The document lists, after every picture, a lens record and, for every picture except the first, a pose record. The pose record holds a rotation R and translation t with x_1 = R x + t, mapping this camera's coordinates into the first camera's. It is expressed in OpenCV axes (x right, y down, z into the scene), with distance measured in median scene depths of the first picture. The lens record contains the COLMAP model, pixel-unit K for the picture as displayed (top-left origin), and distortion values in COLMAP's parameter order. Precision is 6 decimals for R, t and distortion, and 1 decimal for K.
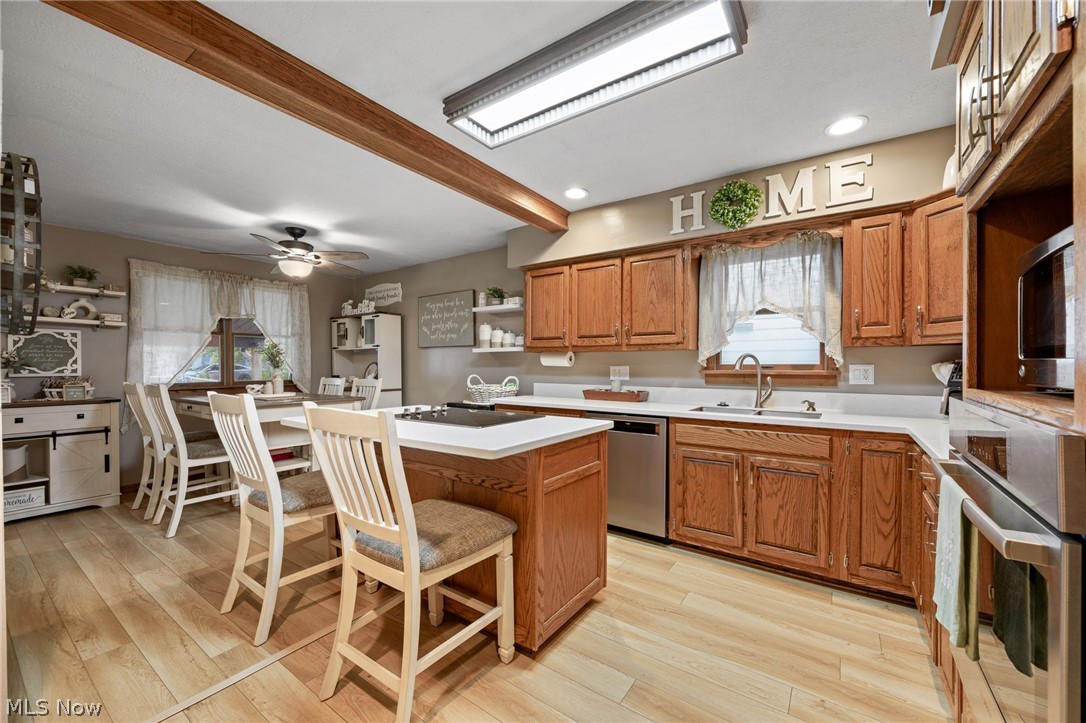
lens RADIAL K [[425.4, 0, 546.8], [0, 425.4, 369.8], [0, 0, 1]] dist [-0.001311, -0.000729]
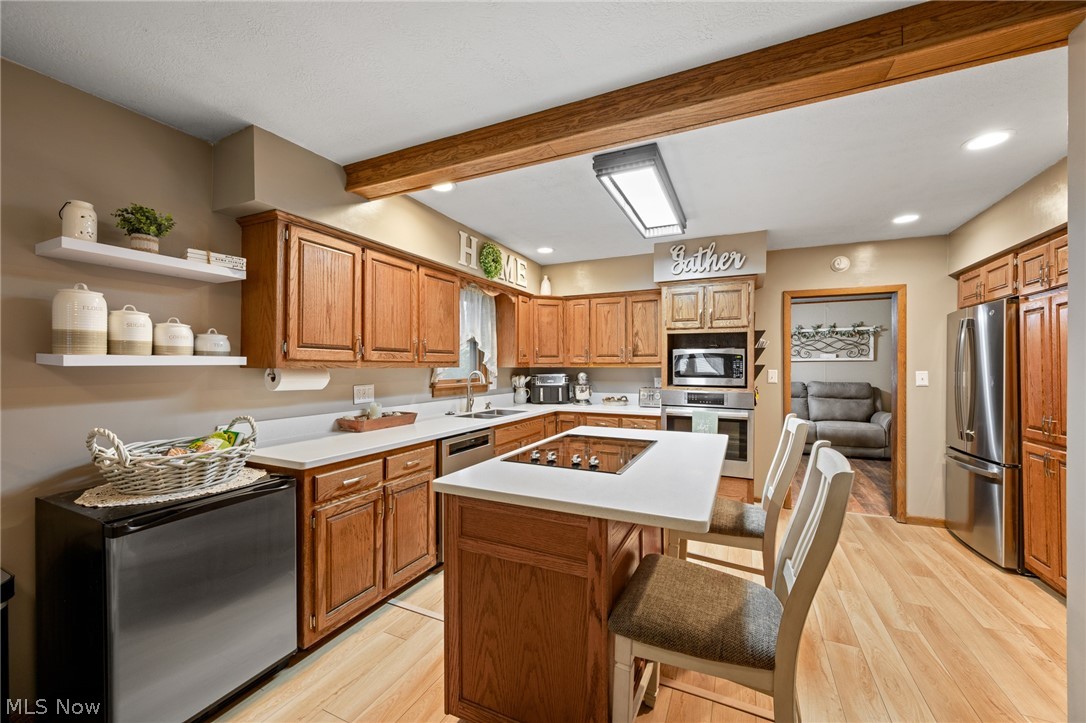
lens RADIAL K [[425.4, 0, 546.5], [0, 425.4, 366.5], [0, 0, 1]] dist [-0.001311, -0.000729]
pose [[-0.172189, -0.002082, 0.985062, -0.696525], [0.011986, 0.999919, 0.004209, -0.044883], [-0.984991, 0.012531, -0.172150, 0.812922]]
